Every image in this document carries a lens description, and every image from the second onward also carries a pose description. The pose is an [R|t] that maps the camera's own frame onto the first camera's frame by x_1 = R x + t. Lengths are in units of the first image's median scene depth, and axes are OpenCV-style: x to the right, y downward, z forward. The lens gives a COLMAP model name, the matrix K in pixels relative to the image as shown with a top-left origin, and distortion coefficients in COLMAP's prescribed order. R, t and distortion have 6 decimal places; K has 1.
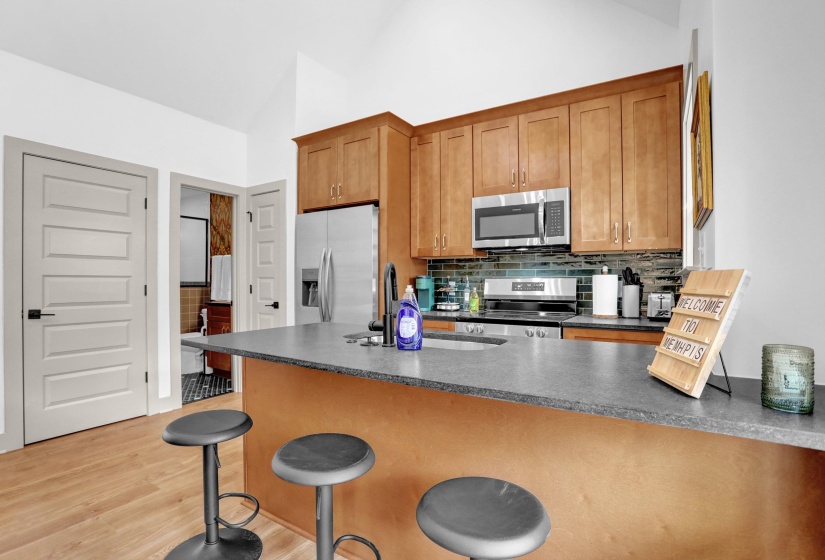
lens RADIAL K [[408.8, 0, 411.8], [0, 408.8, 278.4], [0, 0, 1]] dist [-0.055317, 0.022094]
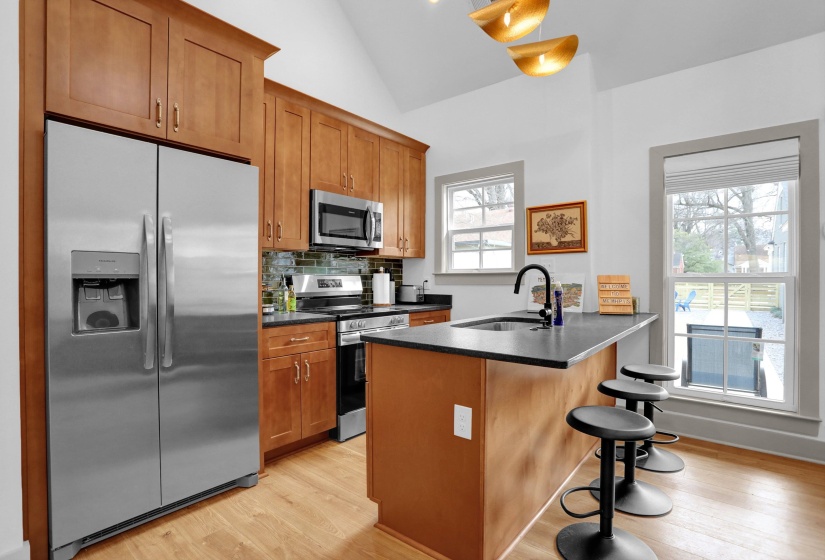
lens RADIAL K [[408.8, 0, 408.9], [0, 408.8, 276.8], [0, 0, 1]] dist [-0.055317, 0.022094]
pose [[0.107339, 0.000002, 0.994223, -0.775958], [-0.002940, 0.999996, 0.000316, 0.001082], [-0.994218, -0.002957, 0.107338, 0.703813]]
